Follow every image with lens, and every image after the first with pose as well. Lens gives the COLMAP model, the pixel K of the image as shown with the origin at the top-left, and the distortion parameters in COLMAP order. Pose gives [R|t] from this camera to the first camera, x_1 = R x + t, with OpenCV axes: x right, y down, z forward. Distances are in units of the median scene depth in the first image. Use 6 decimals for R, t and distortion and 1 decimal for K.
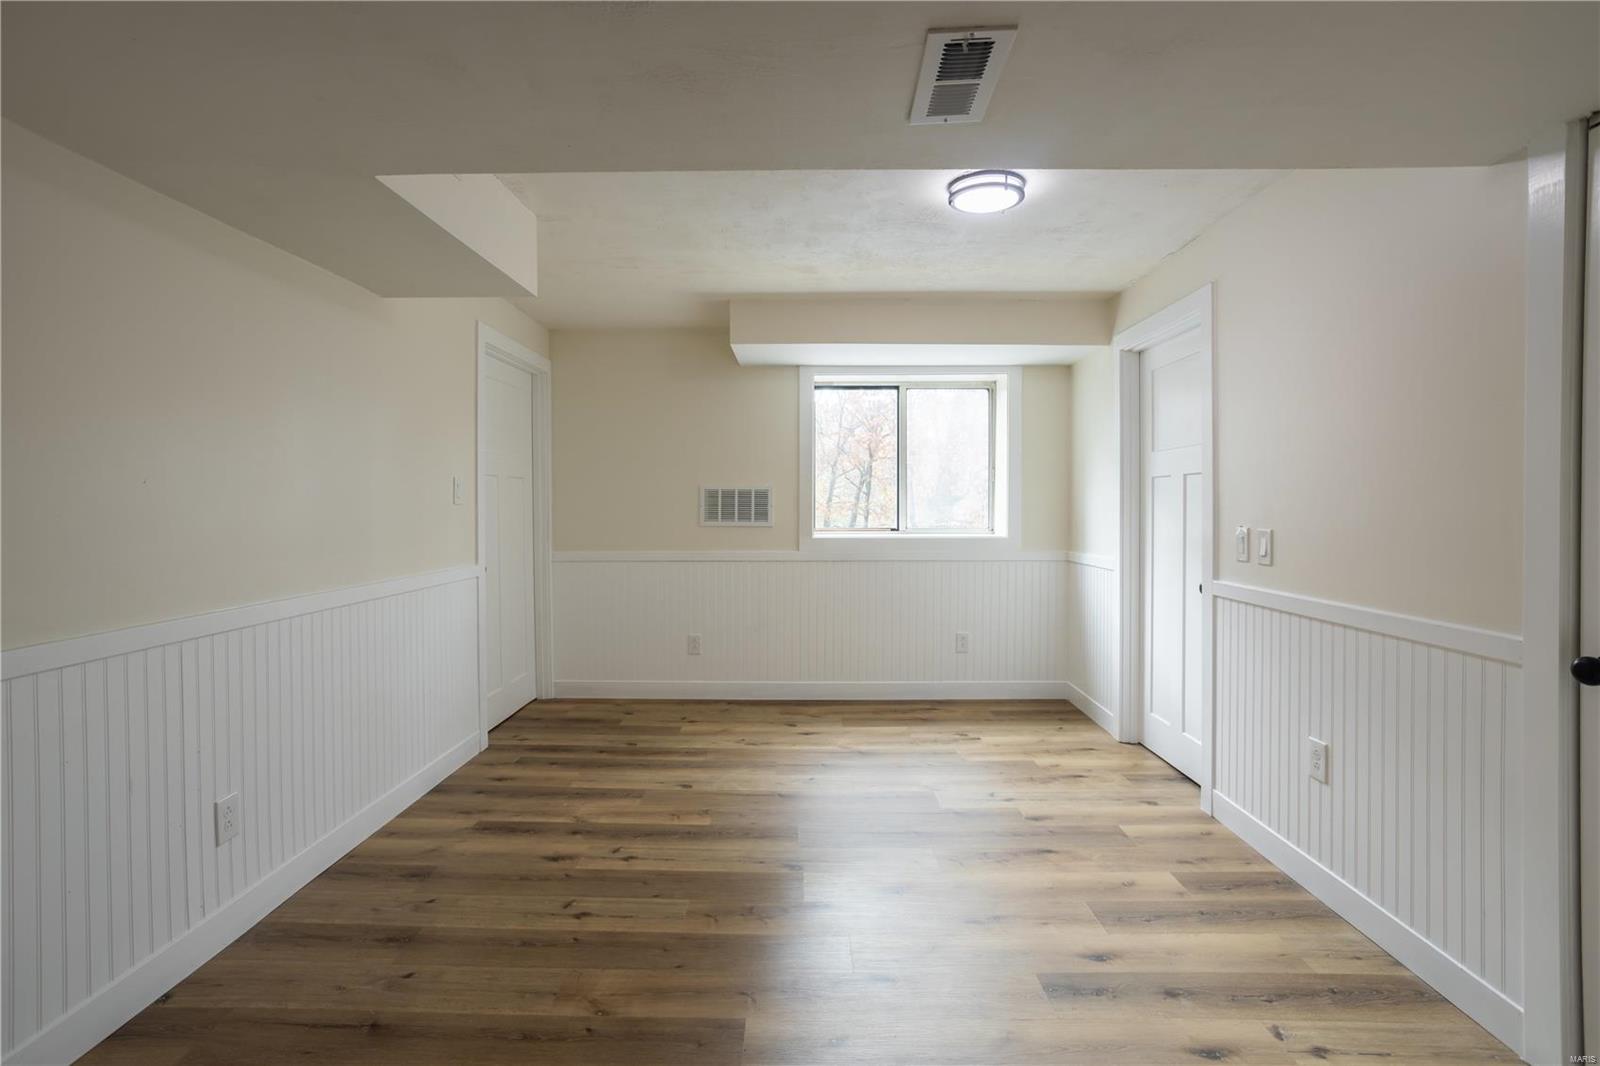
lens RADIAL K [[762.7, 0, 786.4], [0, 762.7, 518.8], [0, 0, 1]] dist [-0.036161, 0.018265]
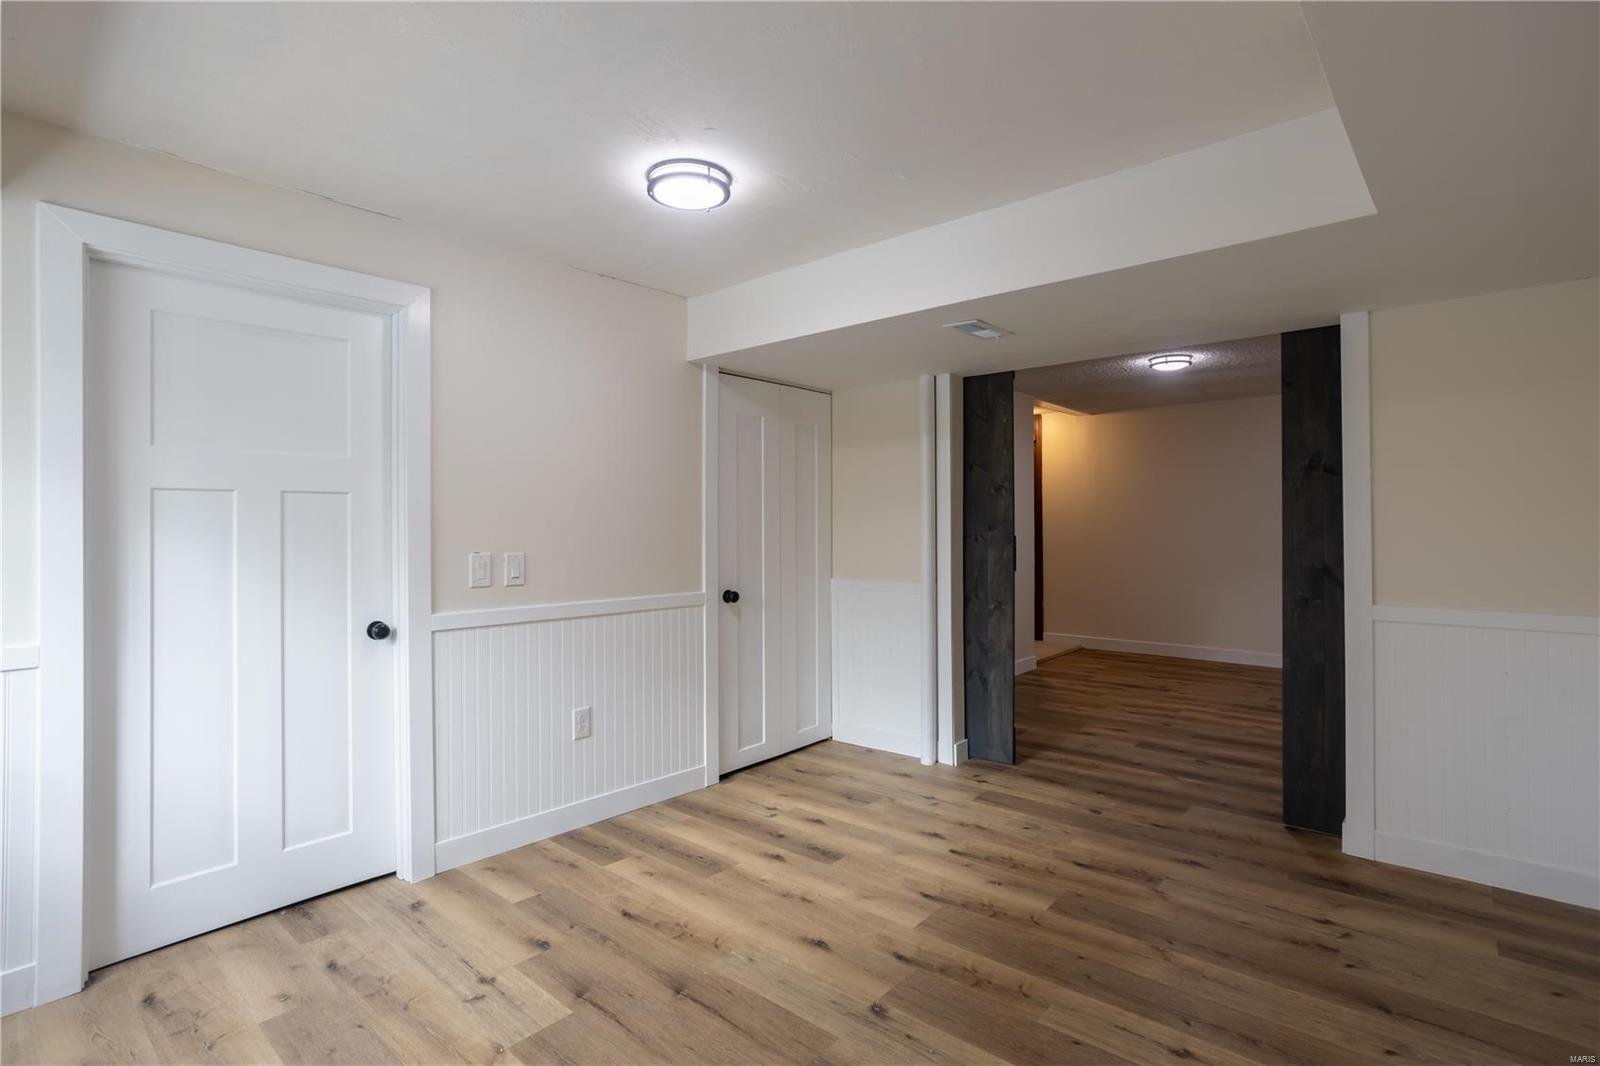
lens RADIAL K [[782.3, 0, 801.8], [0, 782.3, 517.2], [0, 0, 1]] dist [-0.036262, 0.033357]
pose [[-0.771139, 0.014459, 0.636503, -0.400823], [0.018771, 0.999824, 0.000029, -0.029649], [-0.636390, 0.011971, -0.771275, 1.535641]]
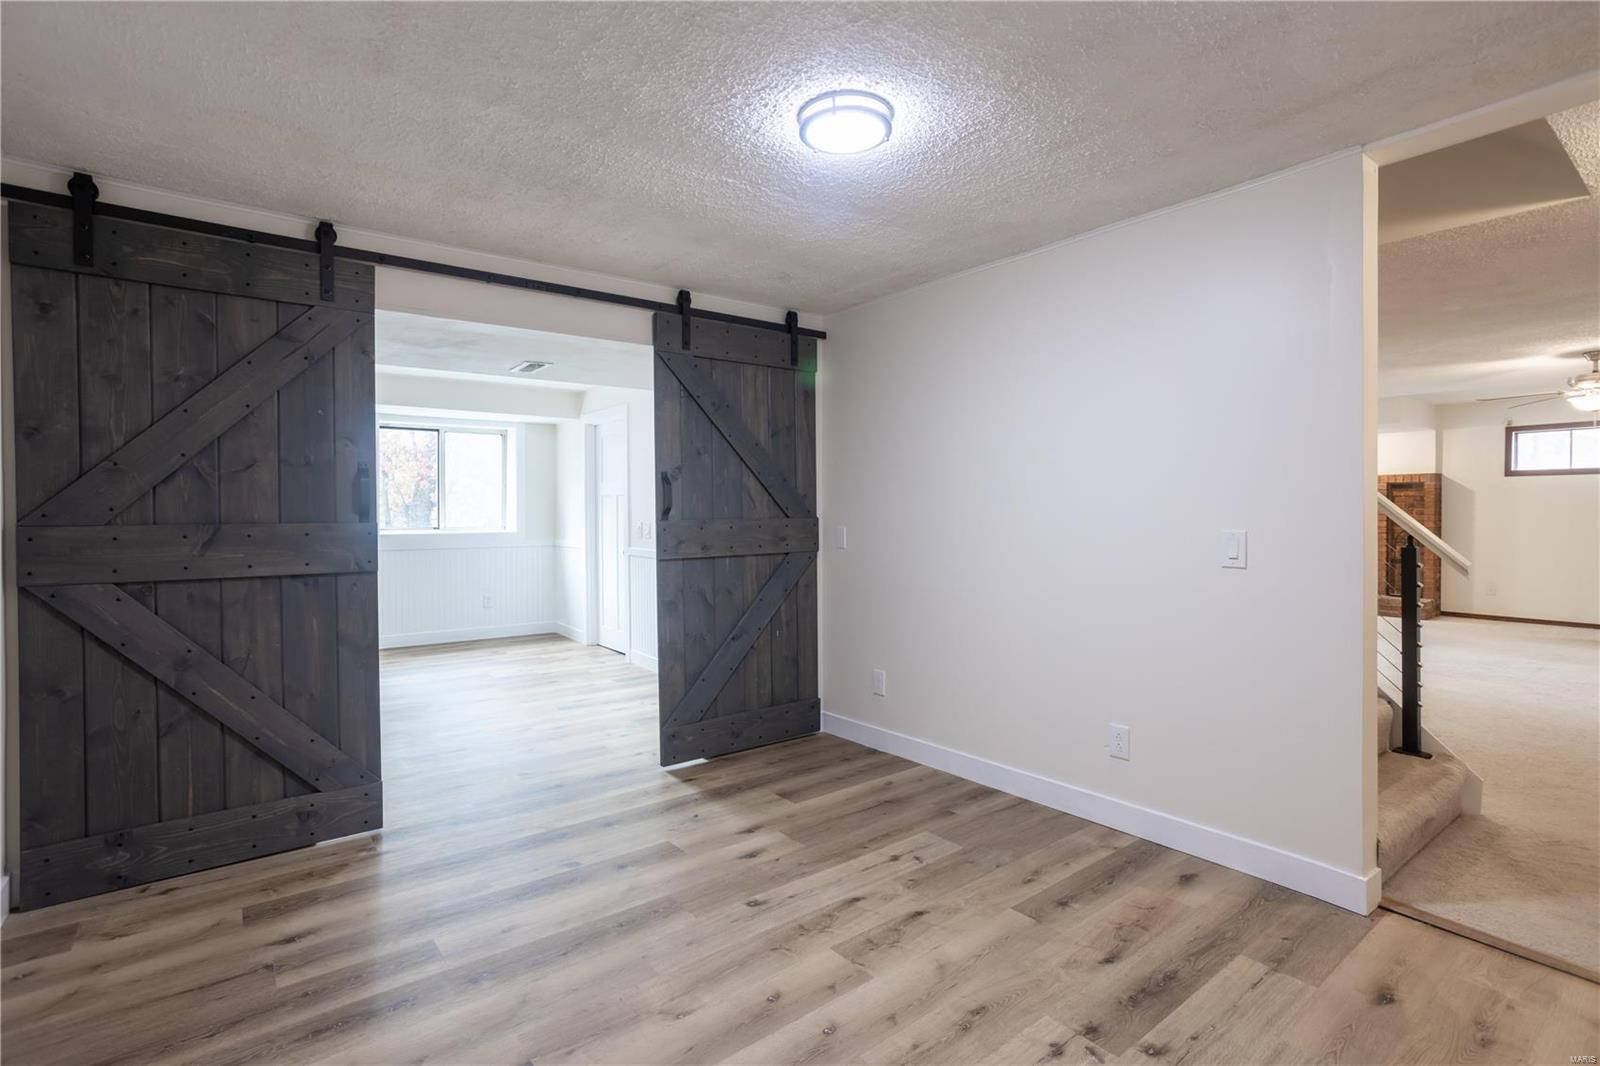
lens RADIAL K [[762.7, 0, 786.4], [0, 762.7, 518.8], [0, 0, 1]] dist [-0.036161, 0.018265]
pose [[0.775422, -0.003235, 0.631435, -0.434272], [0.008843, 0.999944, -0.005737, 0.017934], [-0.631381, 0.010032, 0.775408, -0.924891]]
